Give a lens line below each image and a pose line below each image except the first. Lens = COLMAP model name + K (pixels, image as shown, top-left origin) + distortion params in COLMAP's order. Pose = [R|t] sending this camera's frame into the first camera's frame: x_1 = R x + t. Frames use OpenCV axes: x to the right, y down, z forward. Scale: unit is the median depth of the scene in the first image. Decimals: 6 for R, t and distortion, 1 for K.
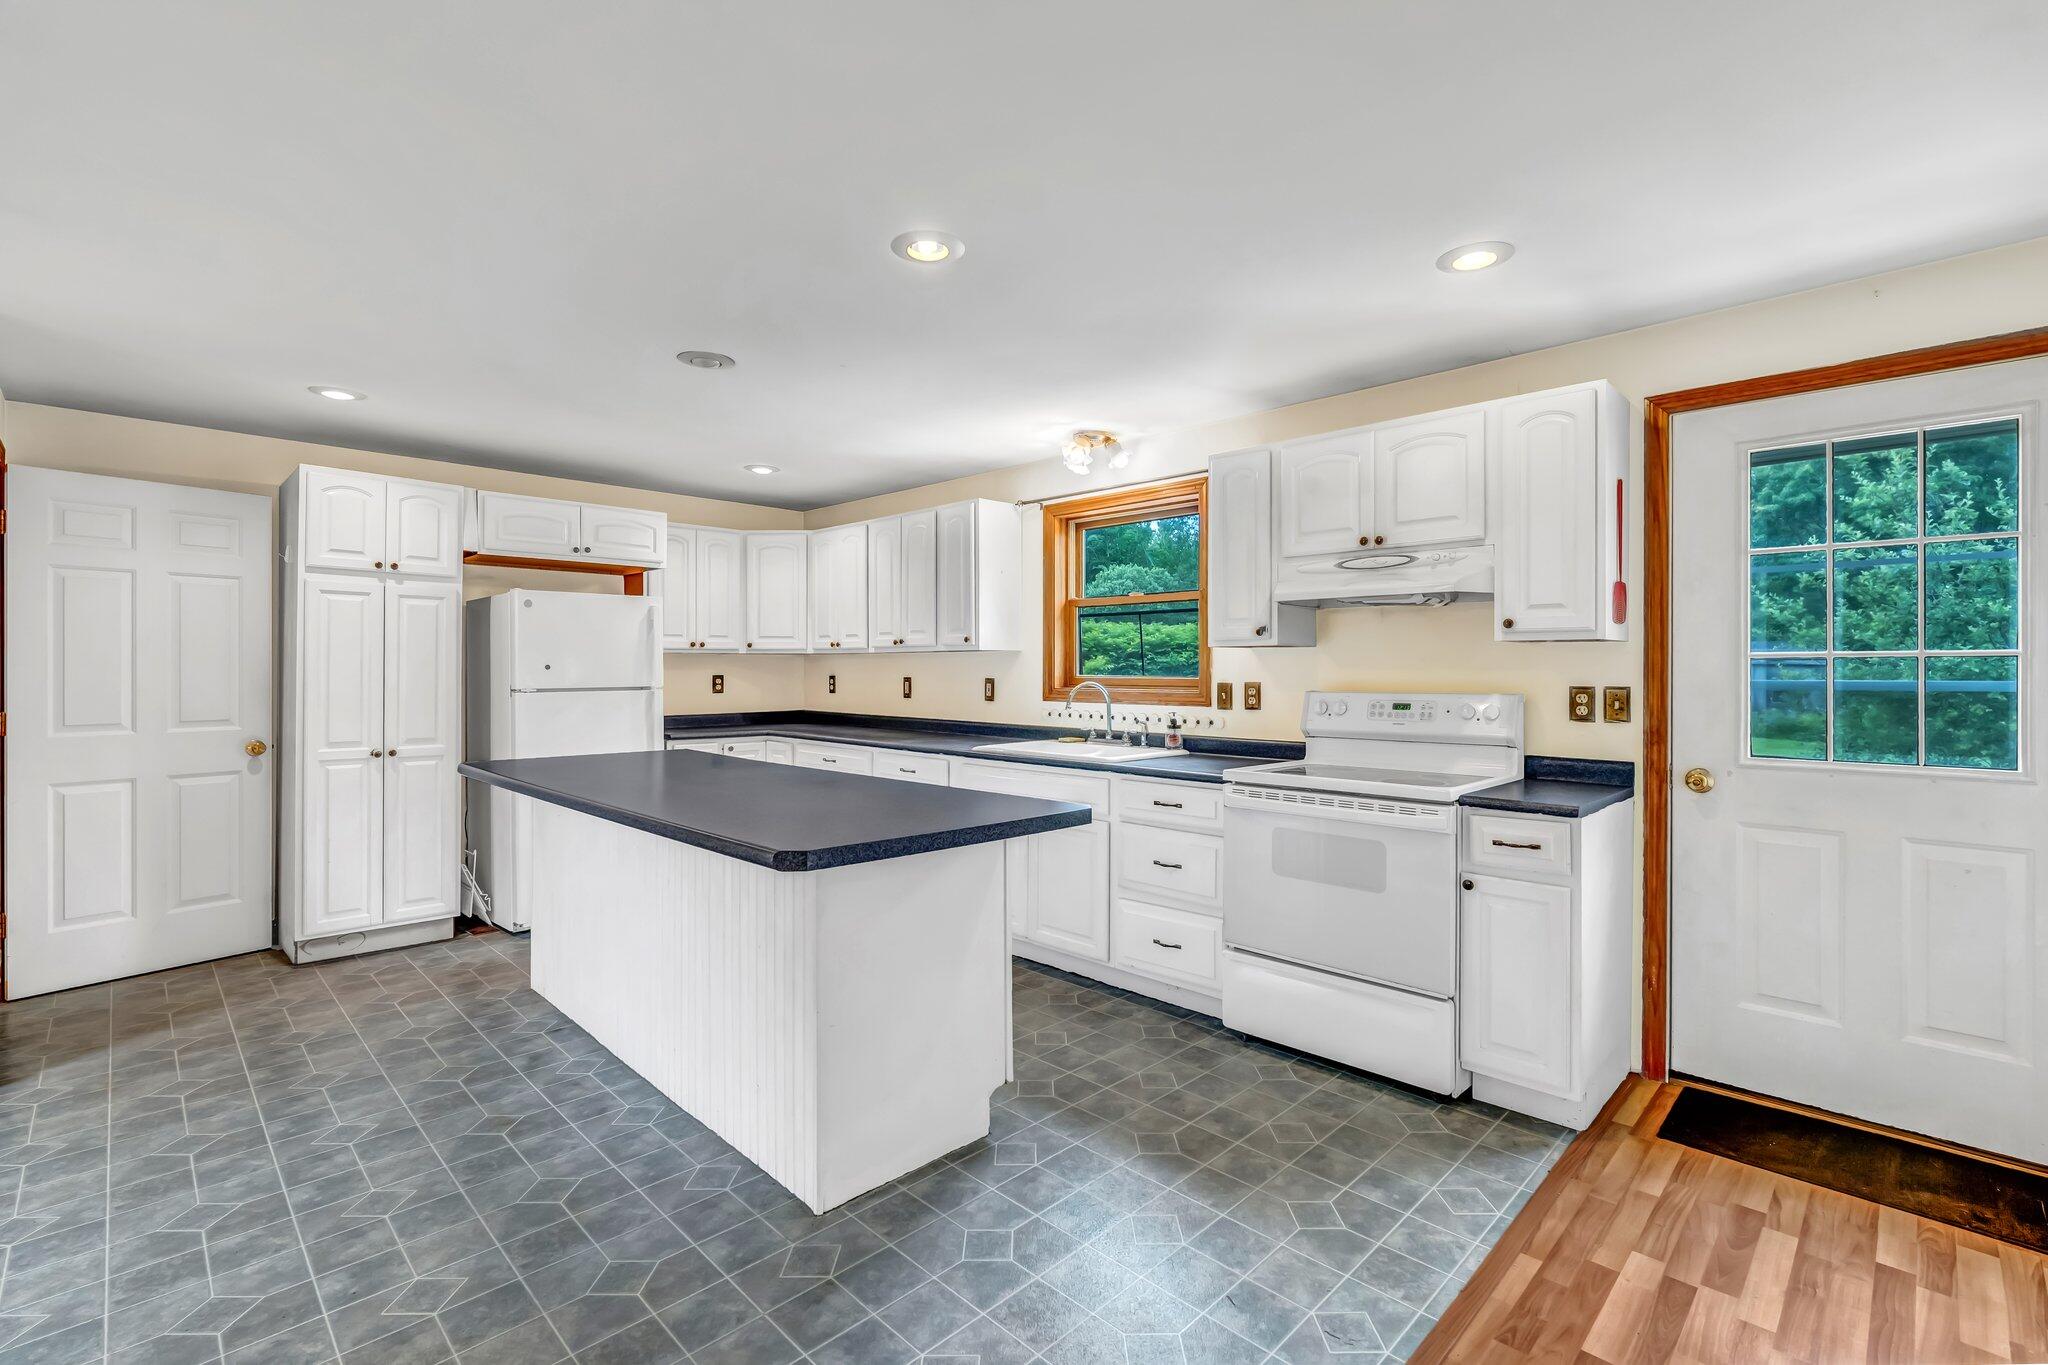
lens RADIAL K [[899.5, 0, 1011.8], [0, 899.5, 705.7], [0, 0, 1]] dist [-0.005696, 0.000455]
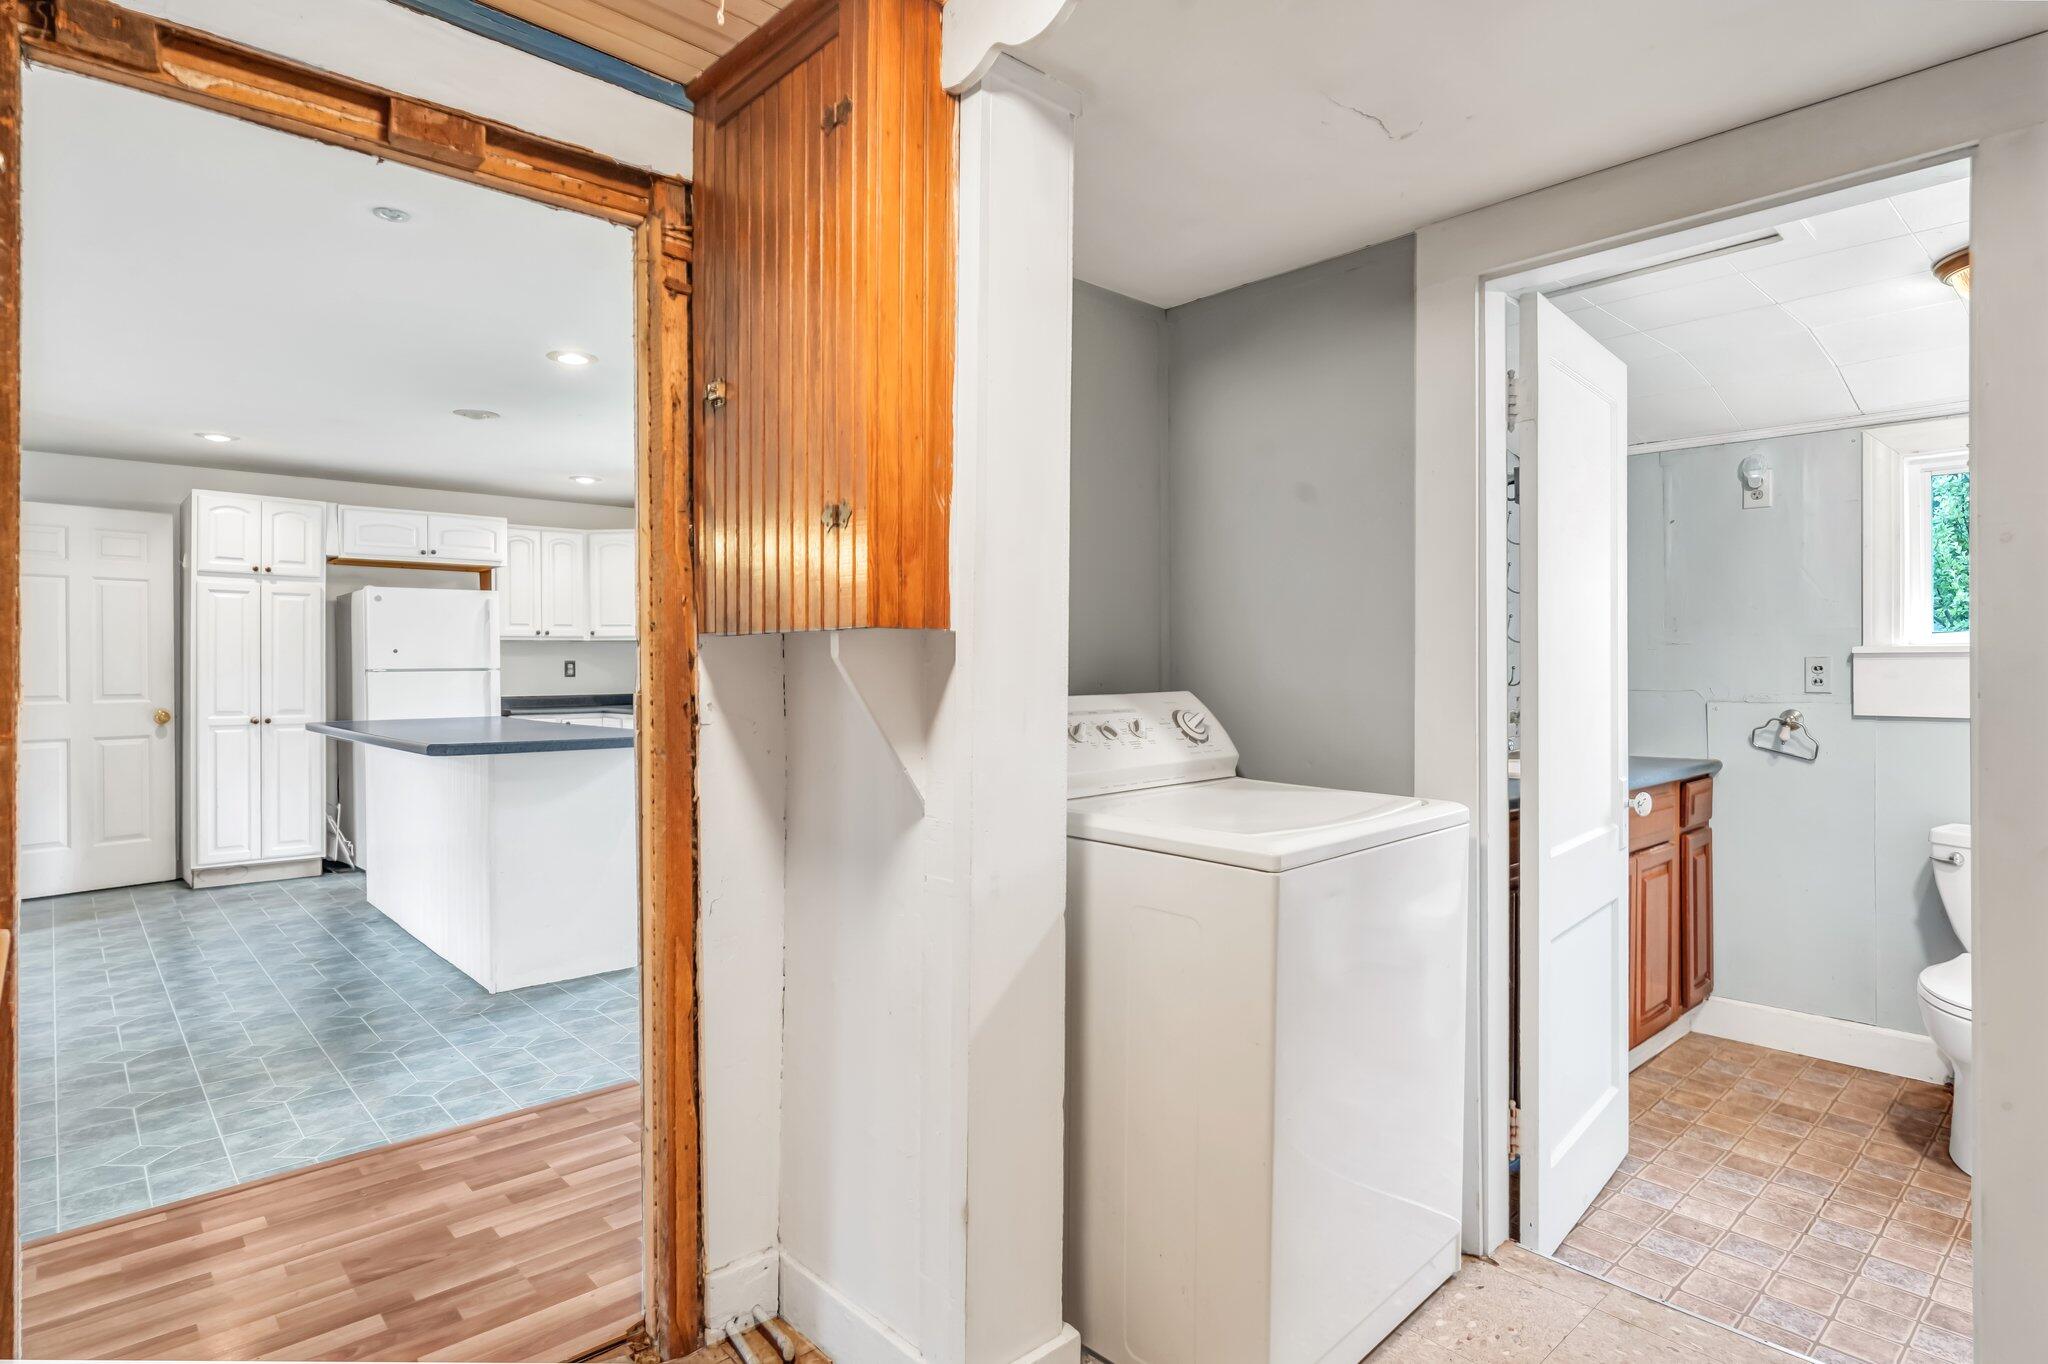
lens RADIAL K [[1063.0, 0, 1043.3], [0, 1063.0, 718.6], [0, 0, 1]] dist [-0.021571, 0.000769]
pose [[0.999582, -0.004872, -0.028502, 0.435387], [0.005010, 0.999976, 0.004788, 0.050040], [0.028478, -0.004928, 0.999582, -0.432516]]
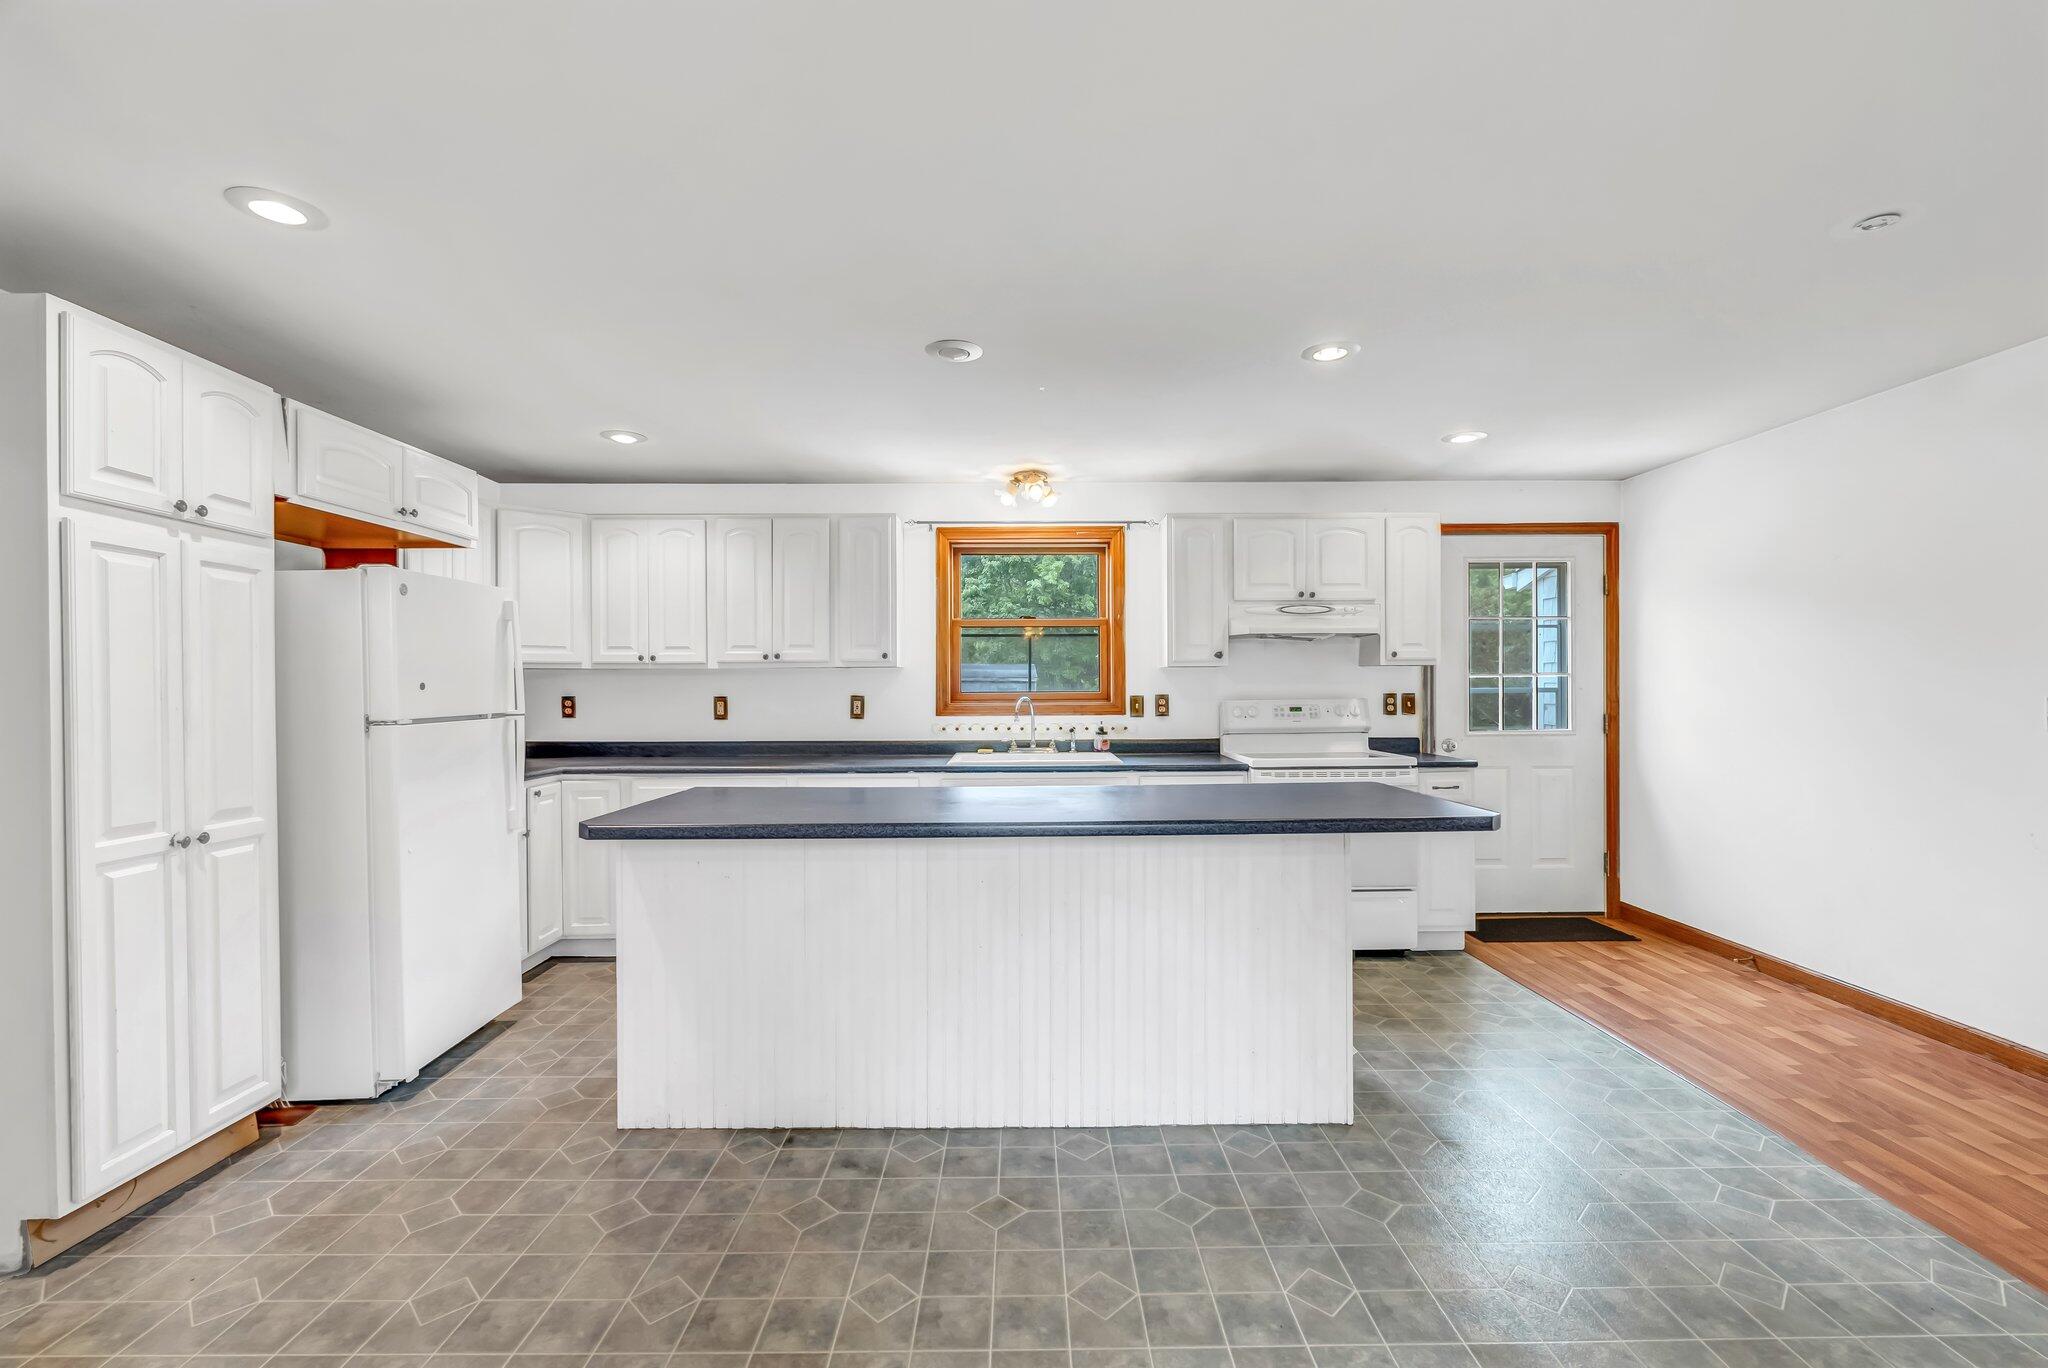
lens RADIAL K [[899.5, 0, 1041.5], [0, 899.5, 709.1], [0, 0, 1]] dist [-0.005696, 0.000455]
pose [[0.702649, -0.022922, 0.711167, -0.752533], [0.036812, 0.999314, -0.004162, -0.006737], [-0.710583, 0.029104, 0.703011, 0.228696]]
